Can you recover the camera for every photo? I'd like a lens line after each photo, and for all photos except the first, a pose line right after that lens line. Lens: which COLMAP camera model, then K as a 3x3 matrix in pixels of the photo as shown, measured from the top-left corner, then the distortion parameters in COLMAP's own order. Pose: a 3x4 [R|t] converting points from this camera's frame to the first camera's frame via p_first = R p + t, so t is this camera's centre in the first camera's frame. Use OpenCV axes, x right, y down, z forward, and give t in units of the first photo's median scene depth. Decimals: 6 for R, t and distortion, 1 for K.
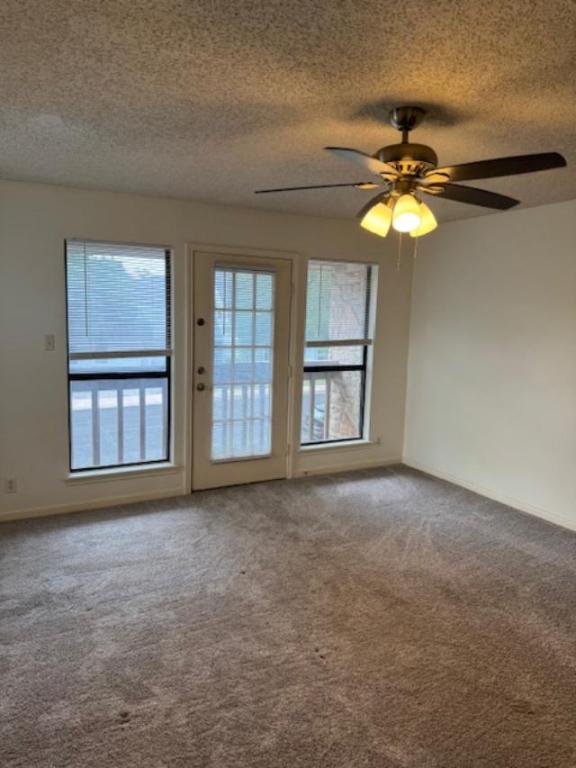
lens RADIAL K [[538.1, 0, 292.1], [0, 538.1, 380.1], [0, 0, 1]] dist [0.079262, -0.004843]
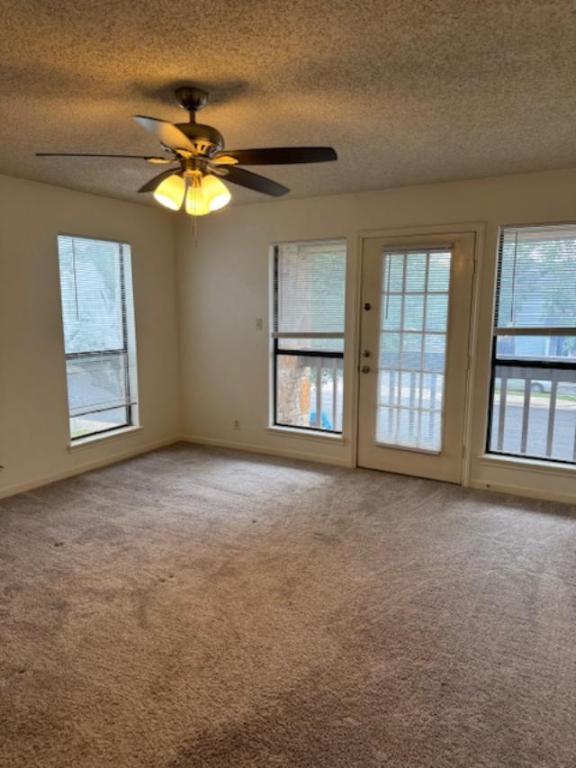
lens RADIAL K [[538.1, 0, 293.1], [0, 538.1, 391.9], [0, 0, 1]] dist [0.079262, -0.004843]
pose [[0.528035, 0.118988, -0.840845, 0.635711], [-0.088013, 0.992471, 0.085174, -0.020645], [0.844649, 0.029031, 0.534532, 0.322220]]
